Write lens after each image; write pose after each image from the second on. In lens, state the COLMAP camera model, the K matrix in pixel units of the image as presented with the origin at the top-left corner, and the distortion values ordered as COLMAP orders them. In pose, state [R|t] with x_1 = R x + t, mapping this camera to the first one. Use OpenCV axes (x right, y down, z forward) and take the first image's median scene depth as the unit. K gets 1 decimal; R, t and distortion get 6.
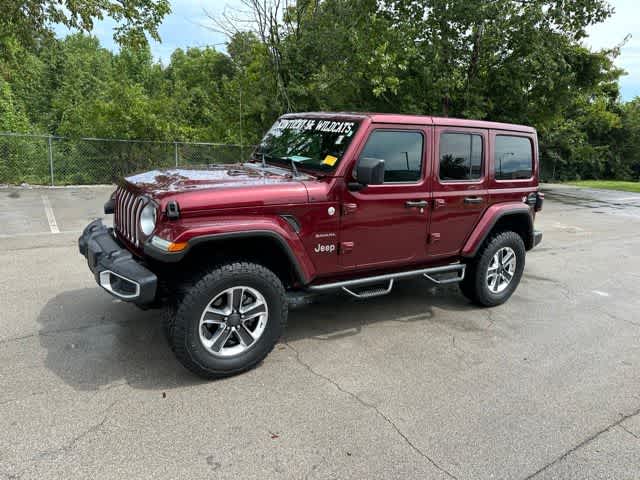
lens RADIAL K [[449.3, 0, 317.7], [0, 449.3, 237.7], [0, 0, 1]] dist [0.039012, -0.041540]
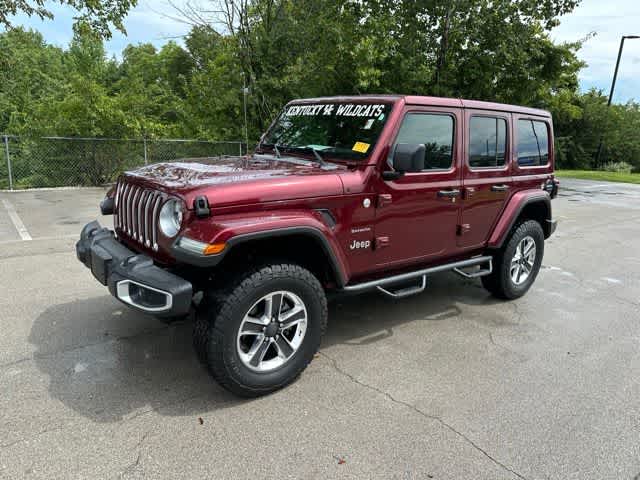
lens RADIAL K [[449.3, 0, 318.8], [0, 449.3, 243.5], [0, 0, 1]] dist [0.039012, -0.041540]
pose [[0.996081, -0.038282, 0.079731, -0.123142], [0.036859, 0.999135, 0.019252, 0.000967], [-0.080399, -0.016238, 0.996631, 0.091570]]
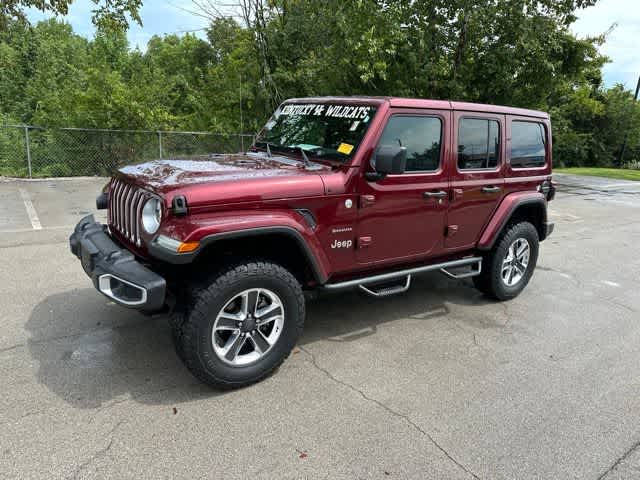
lens RADIAL K [[449.3, 0, 317.9], [0, 449.3, 238.3], [0, 0, 1]] dist [0.039012, -0.041540]
pose [[0.999162, -0.014775, 0.038158, -0.060316], [0.013851, 0.999607, 0.024357, -0.010032], [-0.038503, -0.023808, 0.998975, 0.068494]]
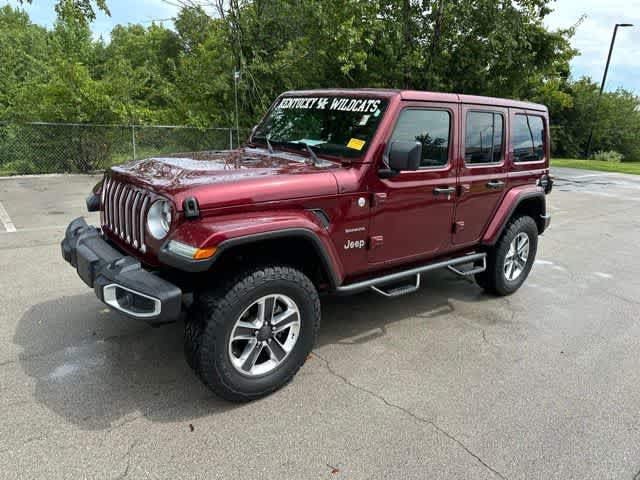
lens RADIAL K [[449.3, 0, 318.1], [0, 449.3, 243.7], [0, 0, 1]] dist [0.039012, -0.041540]
pose [[0.994530, -0.036554, 0.097844, -0.125583], [0.031617, 0.998170, 0.051540, -0.022341], [-0.099549, -0.048165, 0.993866, 0.110328]]
